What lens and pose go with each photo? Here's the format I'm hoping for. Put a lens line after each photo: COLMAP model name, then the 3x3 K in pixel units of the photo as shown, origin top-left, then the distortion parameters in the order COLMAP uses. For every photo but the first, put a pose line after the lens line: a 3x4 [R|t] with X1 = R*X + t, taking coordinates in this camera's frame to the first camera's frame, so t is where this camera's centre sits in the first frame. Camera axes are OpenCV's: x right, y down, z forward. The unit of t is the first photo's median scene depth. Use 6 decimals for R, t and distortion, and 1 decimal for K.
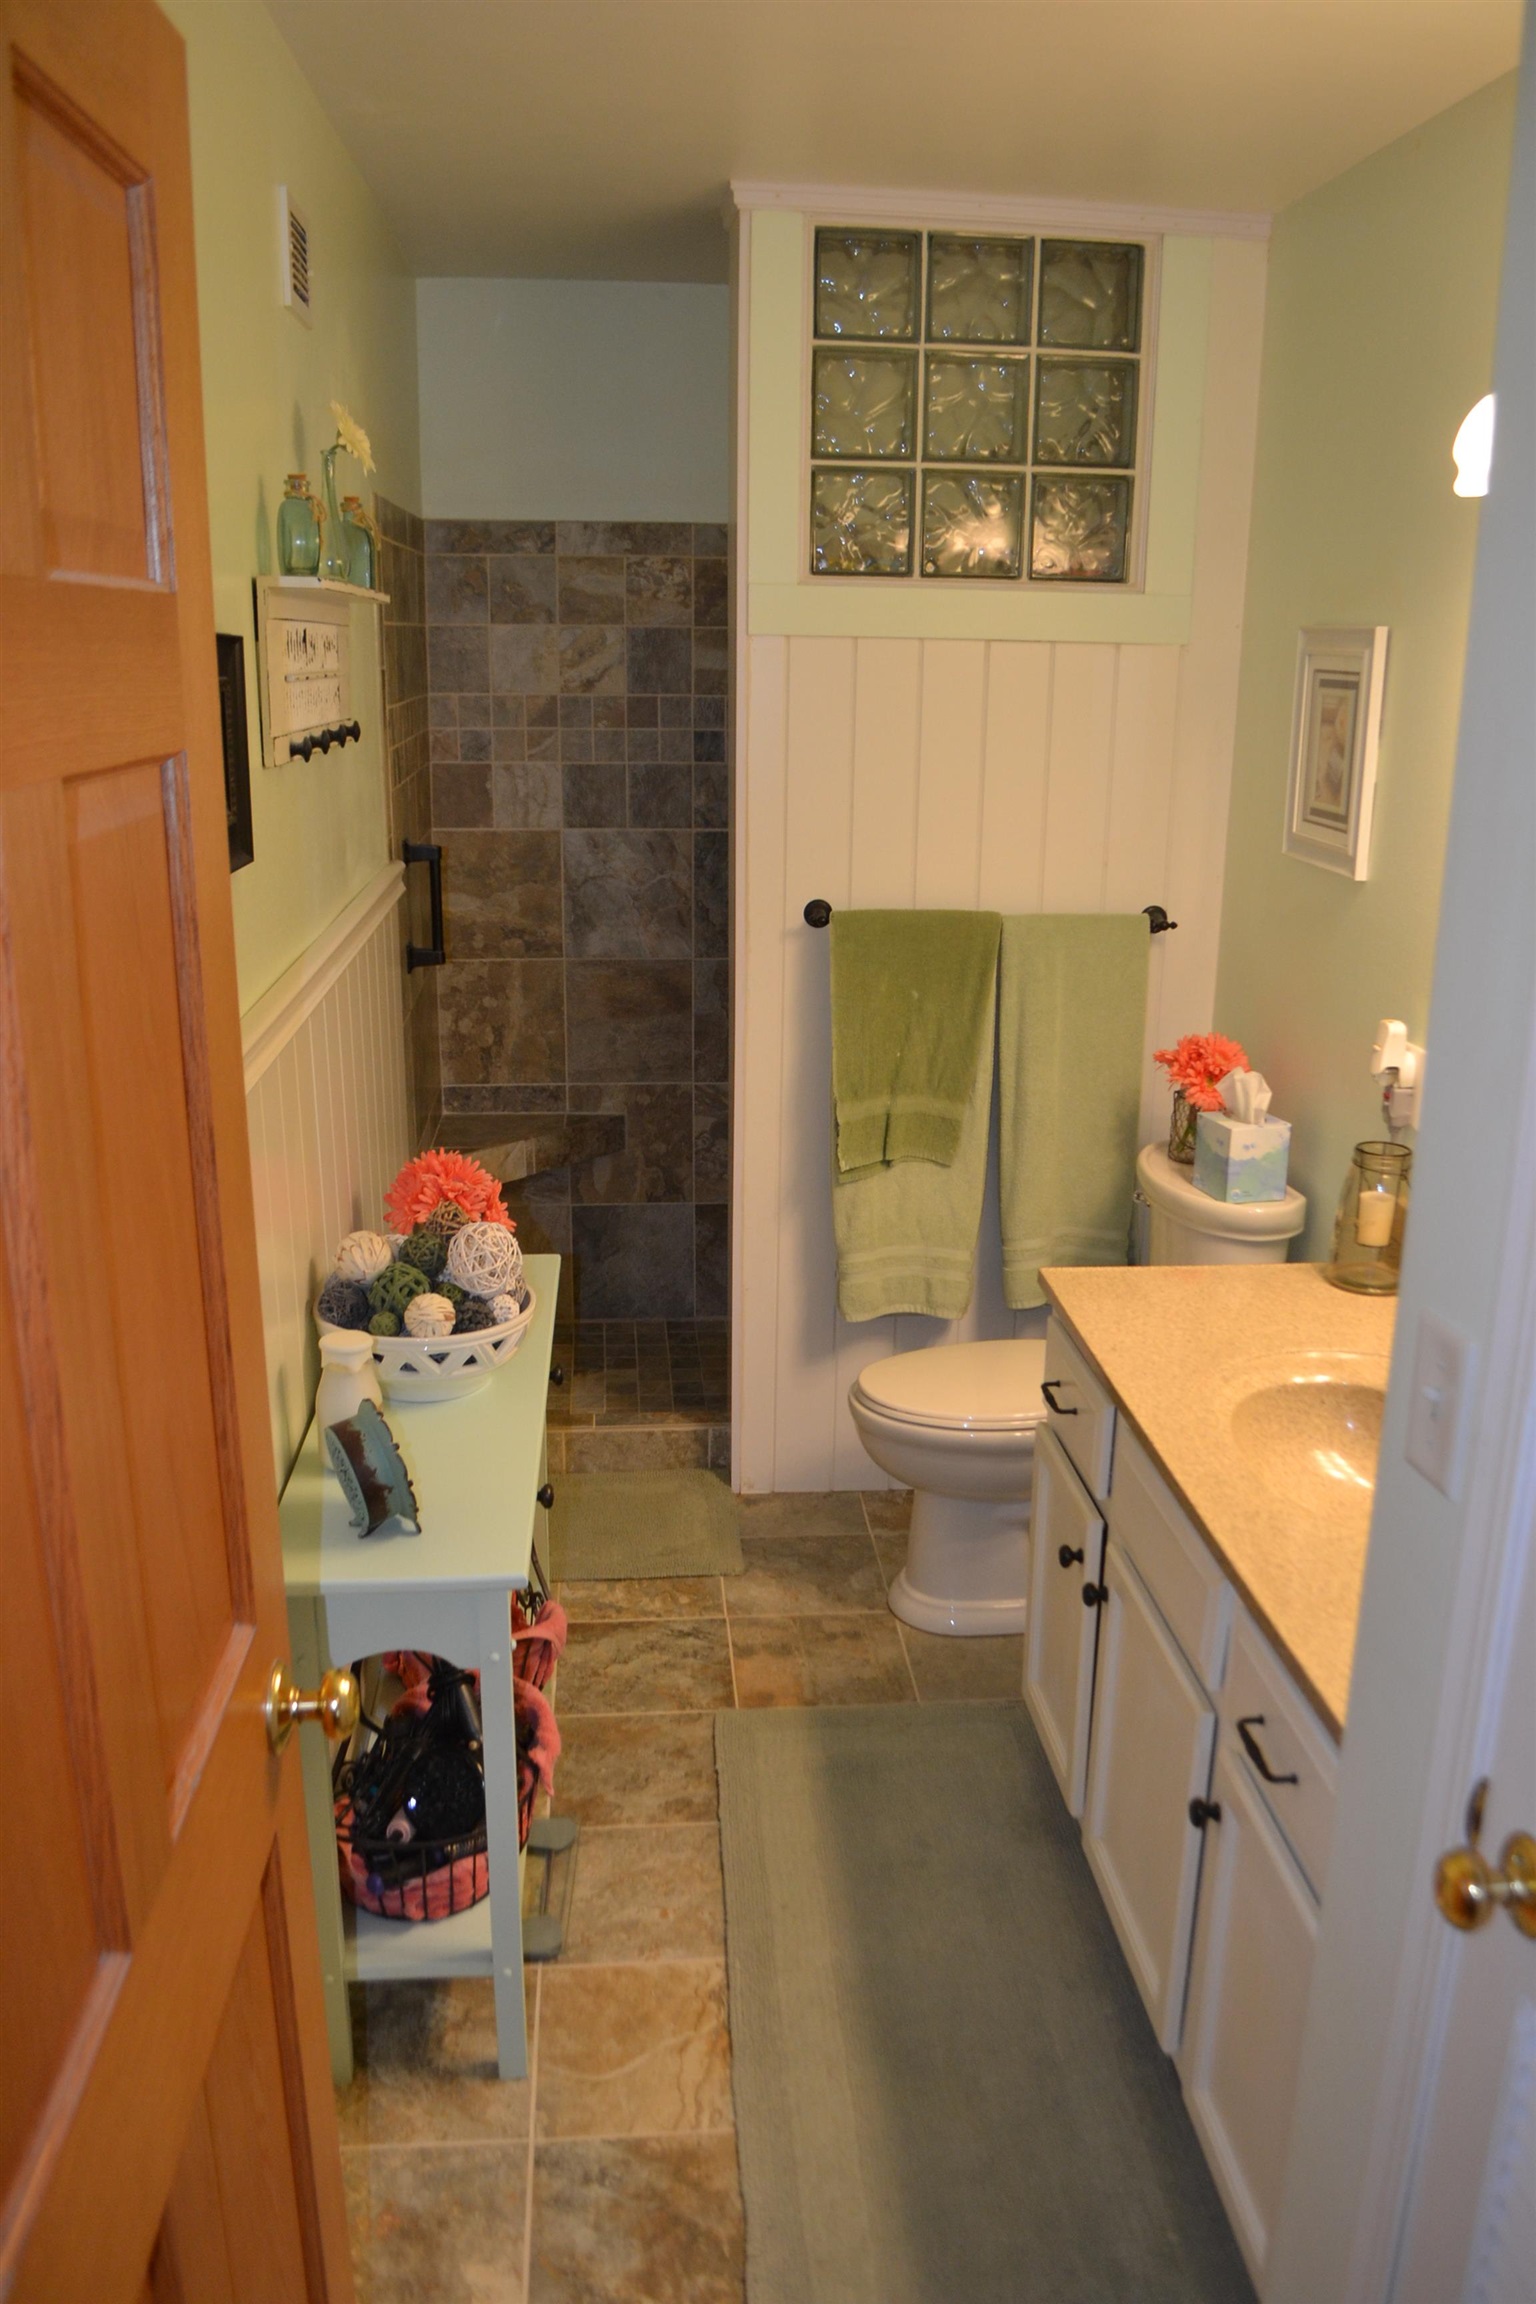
lens RADIAL K [[1832.9, 0, 771.0], [0, 1832.9, 1151.5], [0, 0, 1]] dist [-0.086328, 0.009699]
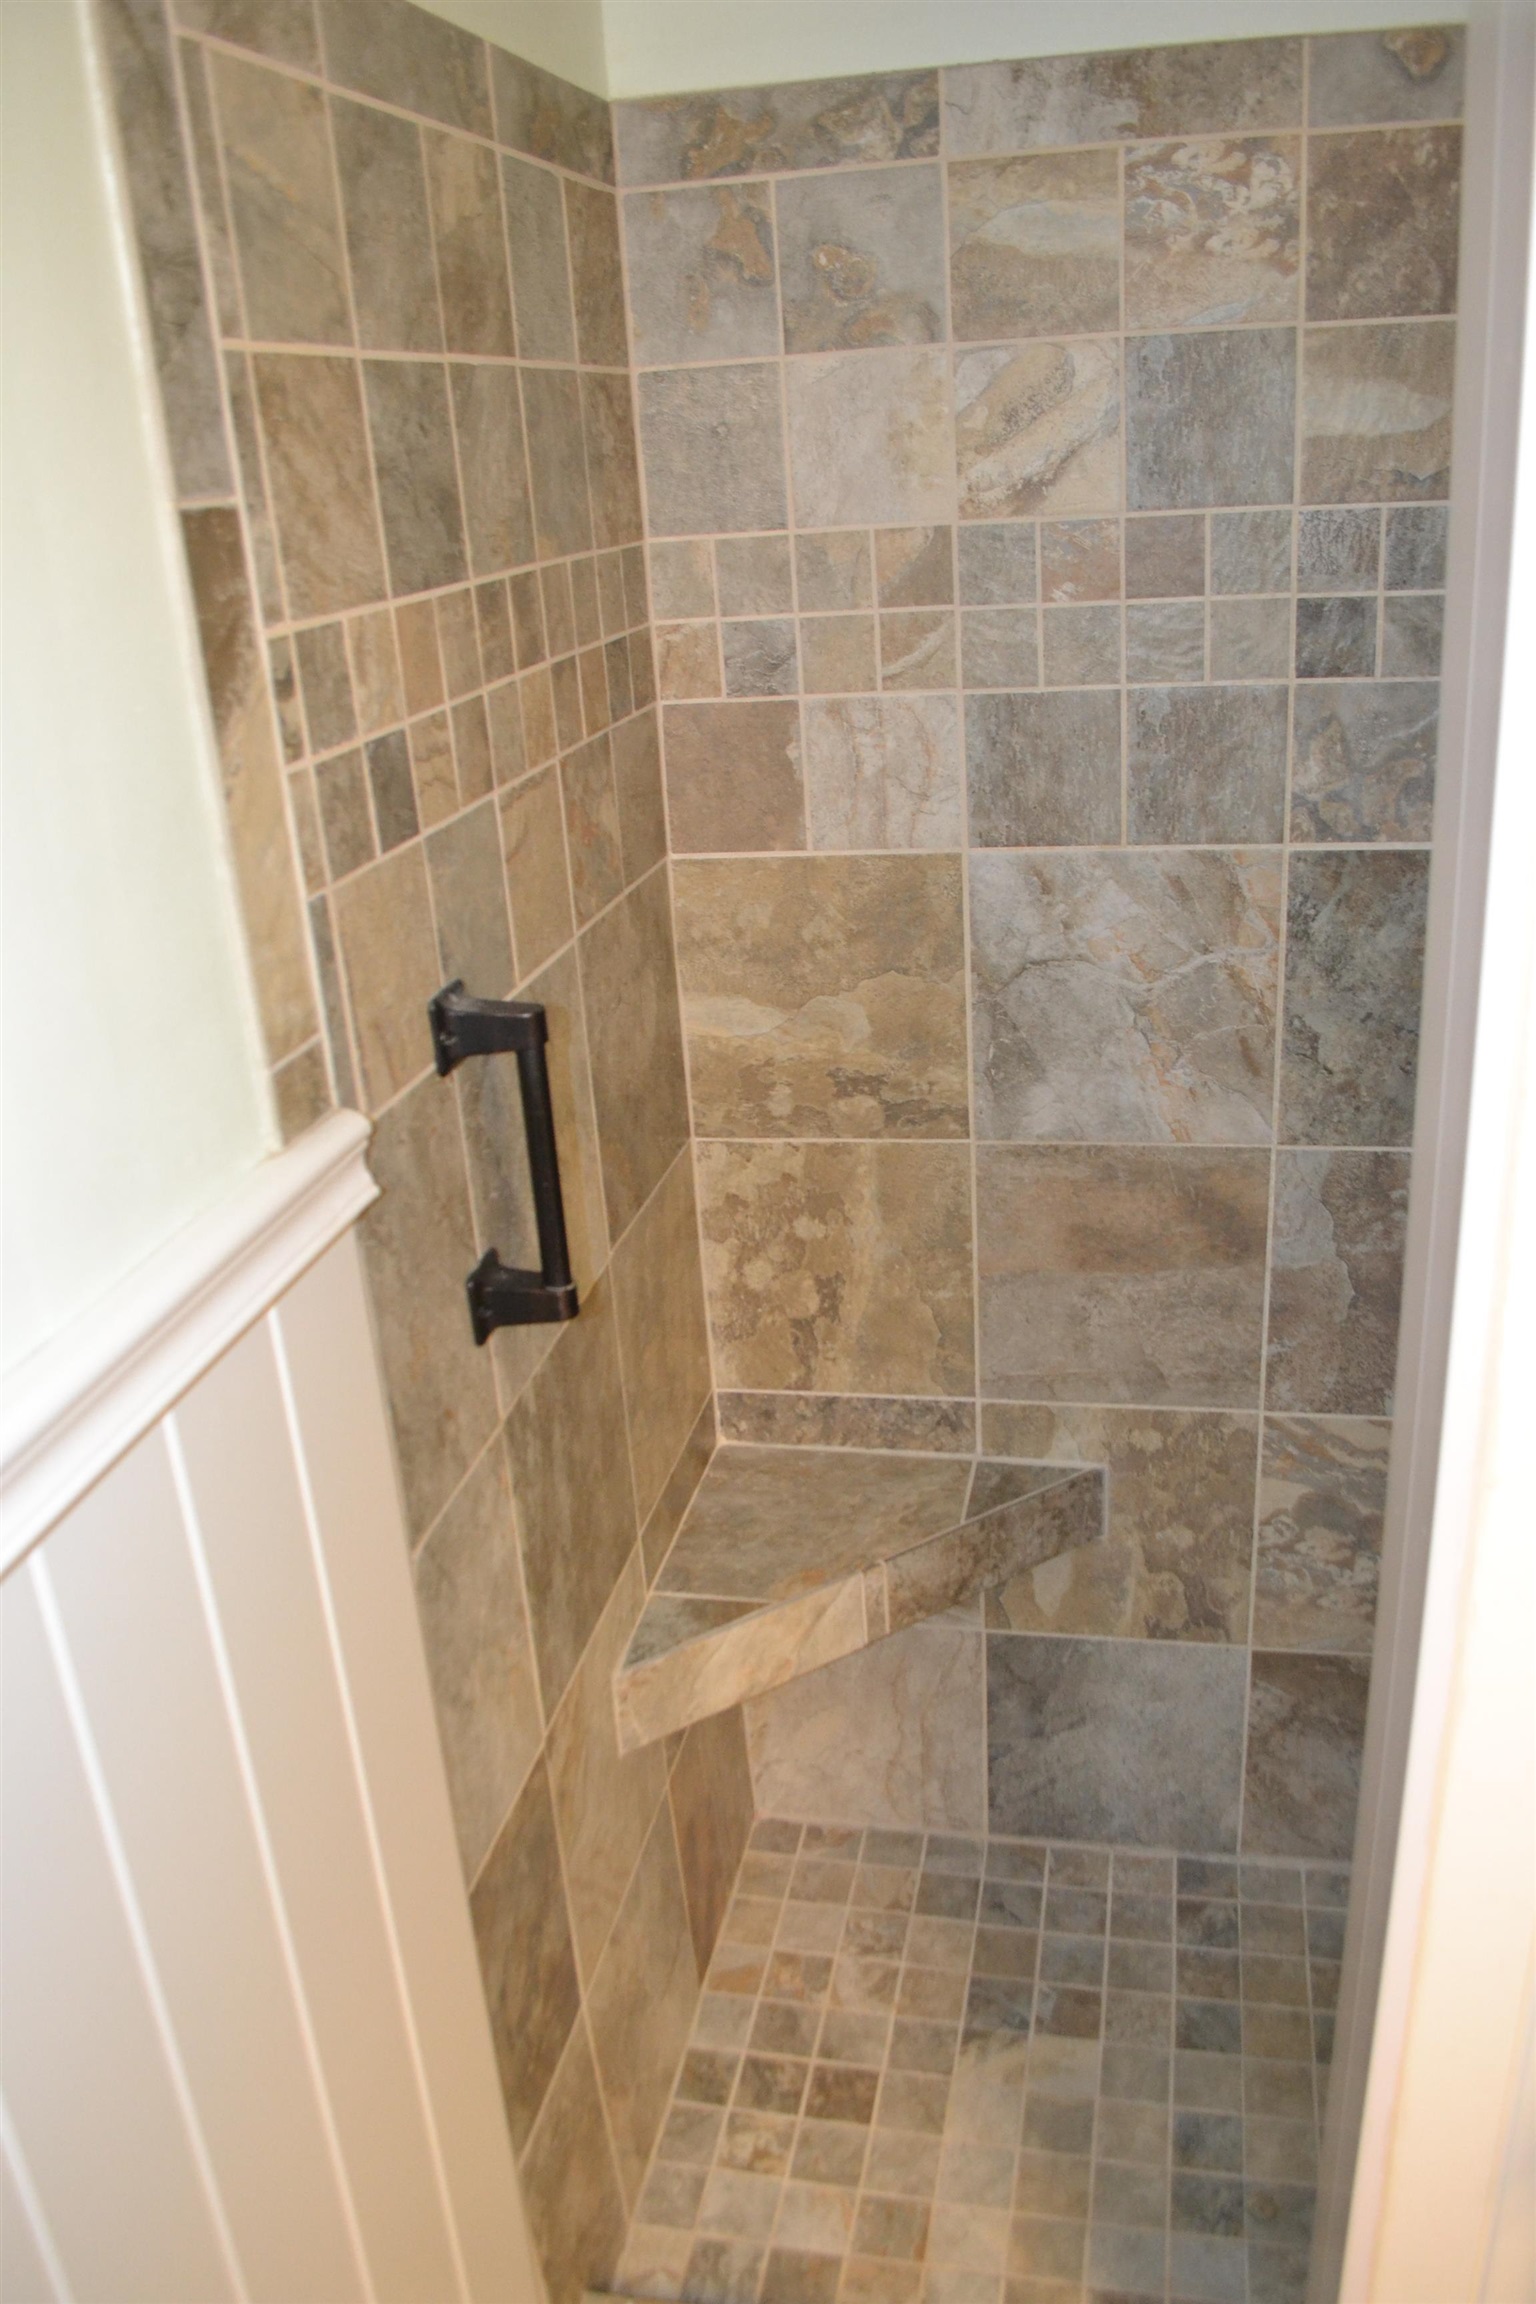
lens RADIAL K [[1832.9, 0, 746.2], [0, 1832.9, 1201.6], [0, 0, 1]] dist [-0.086328, 0.009699]
pose [[0.951297, 0.046586, -0.304736, -0.030531], [-0.006527, 0.991338, 0.131174, -0.150716], [0.308208, -0.122796, 0.943361, 0.575780]]
